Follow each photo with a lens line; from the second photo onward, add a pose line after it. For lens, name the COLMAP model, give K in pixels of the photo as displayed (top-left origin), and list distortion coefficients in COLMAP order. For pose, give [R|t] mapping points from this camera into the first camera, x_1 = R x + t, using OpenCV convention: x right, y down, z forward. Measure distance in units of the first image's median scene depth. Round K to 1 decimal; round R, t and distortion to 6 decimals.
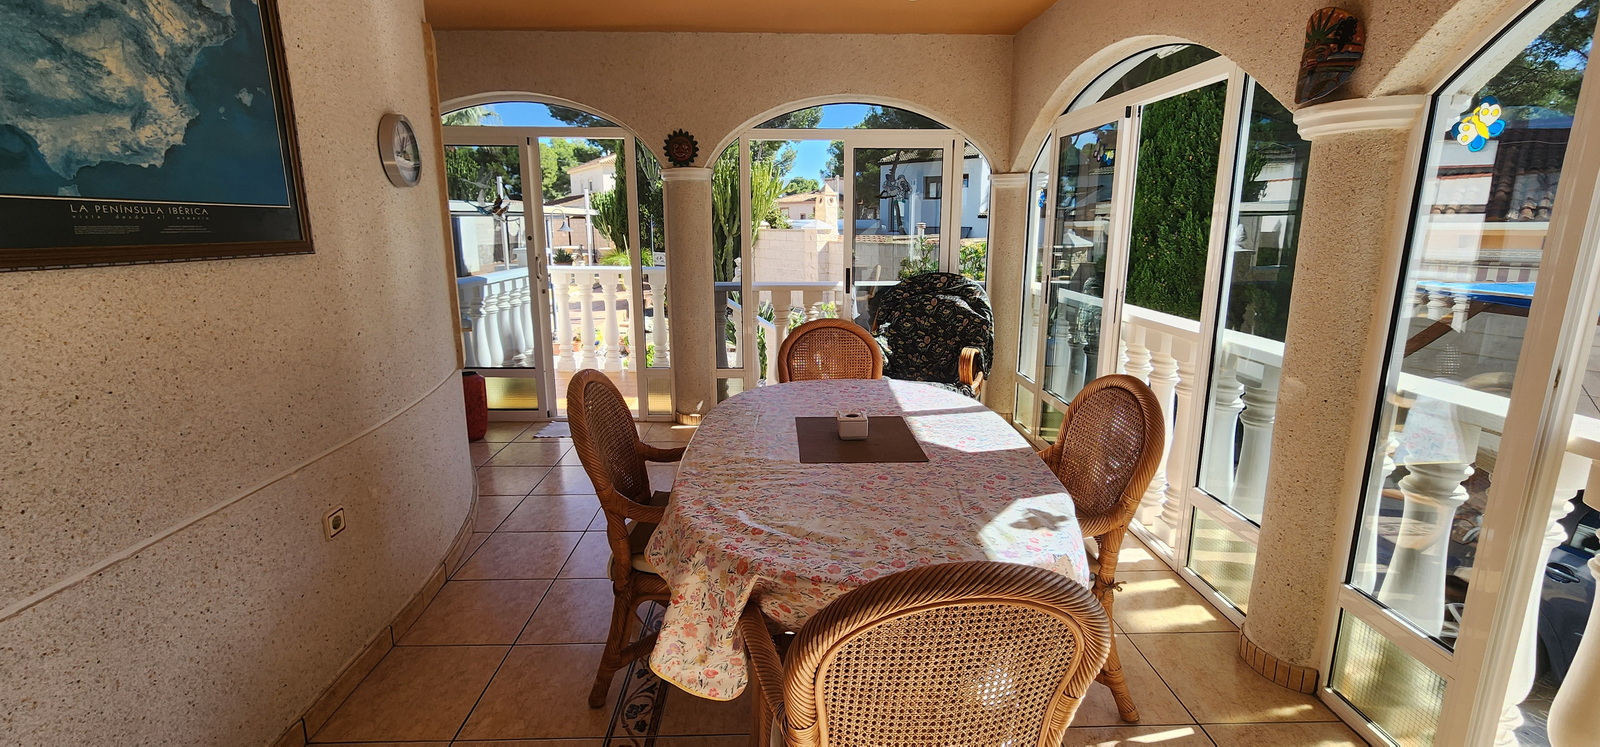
lens RADIAL K [[662.2, 0, 798.9], [0, 662.2, 352.6], [0, 0, 1]] dist [-0.002599, 0.000465]
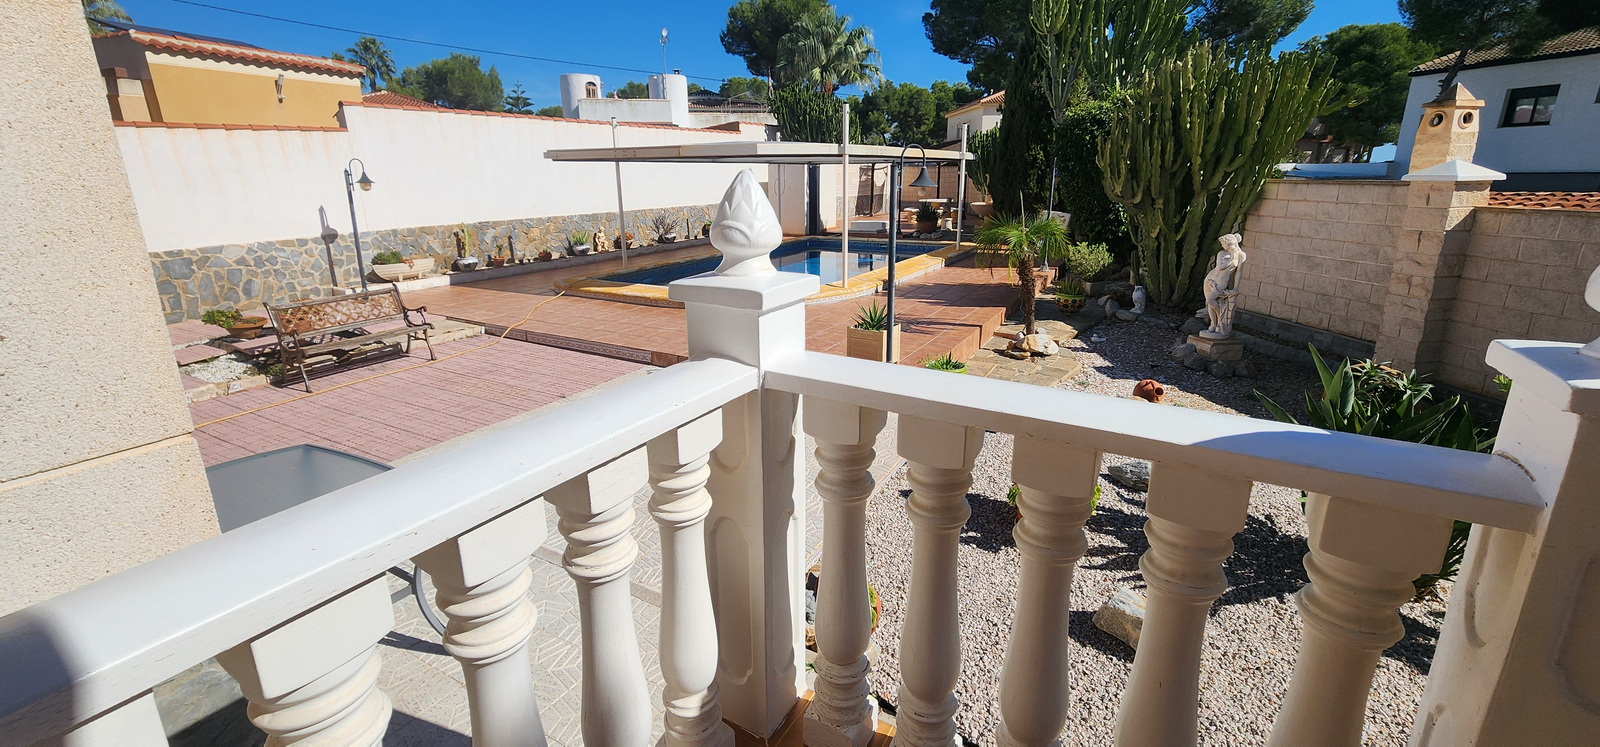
lens RADIAL K [[662.2, 0, 798.9], [0, 662.2, 352.6], [0, 0, 1]] dist [-0.002599, 0.000465]
pose [[0.861030, 0.125793, -0.492750, -0.055081], [-0.088590, 0.991212, 0.098241, -0.033201], [0.500778, -0.040936, 0.864607, 0.167607]]
